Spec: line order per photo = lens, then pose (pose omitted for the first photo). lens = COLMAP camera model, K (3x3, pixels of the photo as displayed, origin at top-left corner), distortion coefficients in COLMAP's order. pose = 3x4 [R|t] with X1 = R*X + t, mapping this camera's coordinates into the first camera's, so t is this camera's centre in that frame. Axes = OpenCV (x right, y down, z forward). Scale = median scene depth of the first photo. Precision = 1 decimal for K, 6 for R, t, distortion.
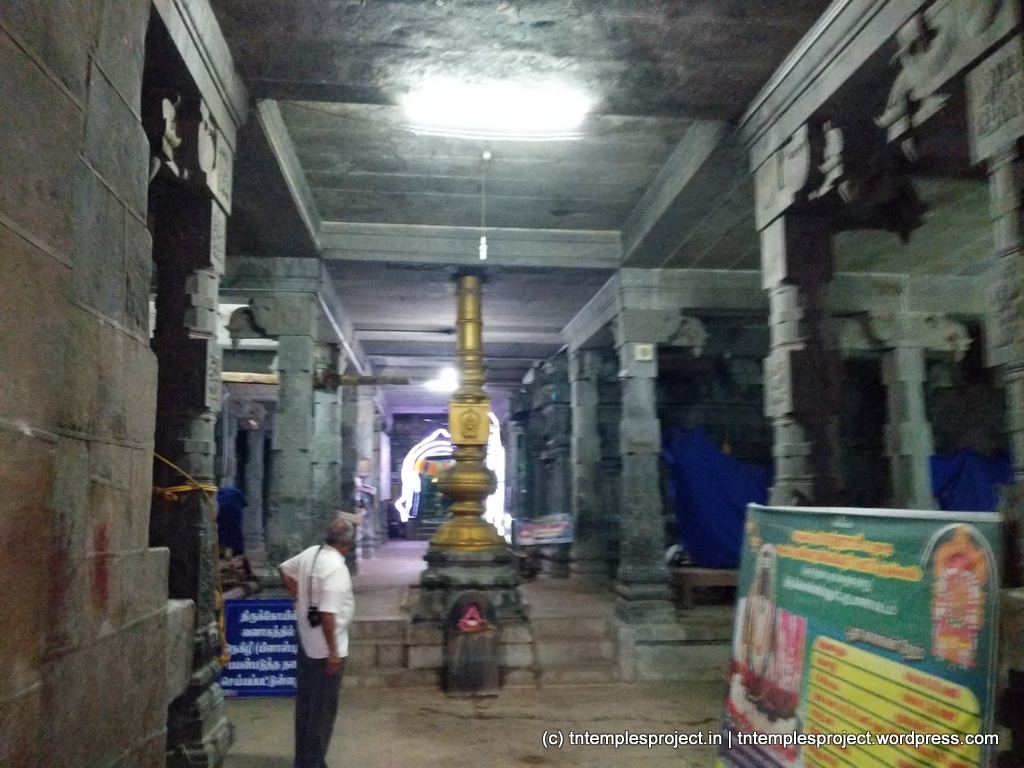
lens RADIAL K [[811.9, 0, 511.7], [0, 811.9, 400.5], [0, 0, 1]] dist [0.077291, -0.136524]
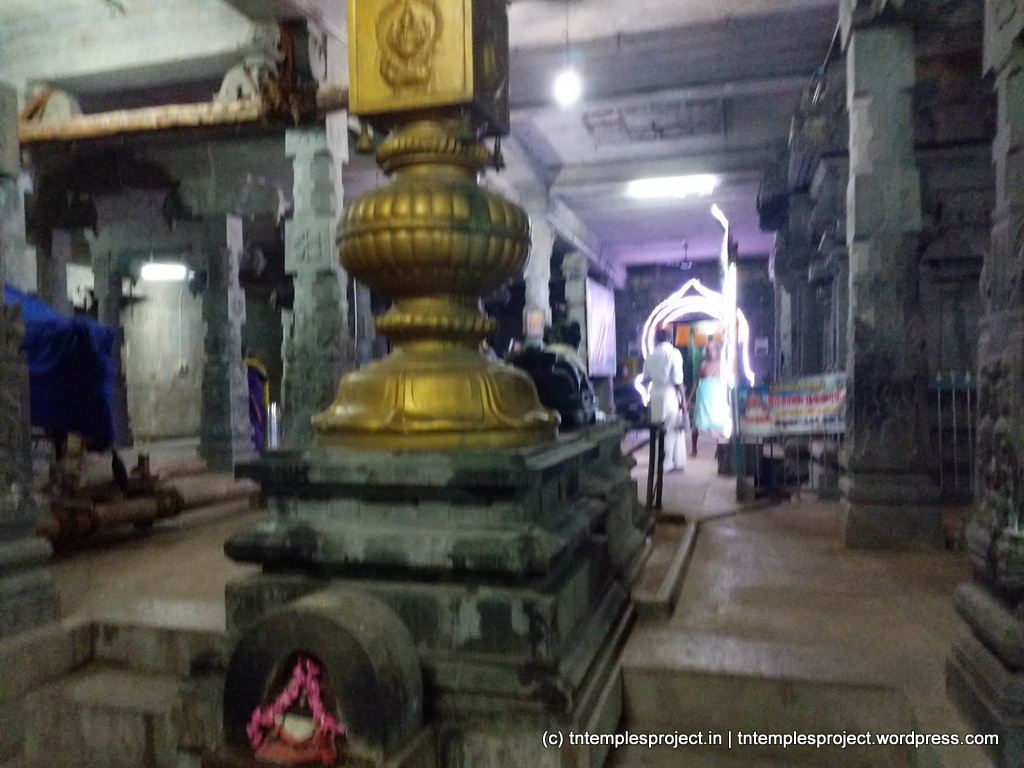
lens RADIAL K [[811.9, 0, 511.7], [0, 811.9, 400.5], [0, 0, 1]] dist [0.077291, -0.136524]
pose [[0.926517, -0.014550, -0.375971, 0.098513], [0.062750, 0.991233, 0.116277, 0.129884], [0.370983, -0.131325, 0.919307, 0.715678]]
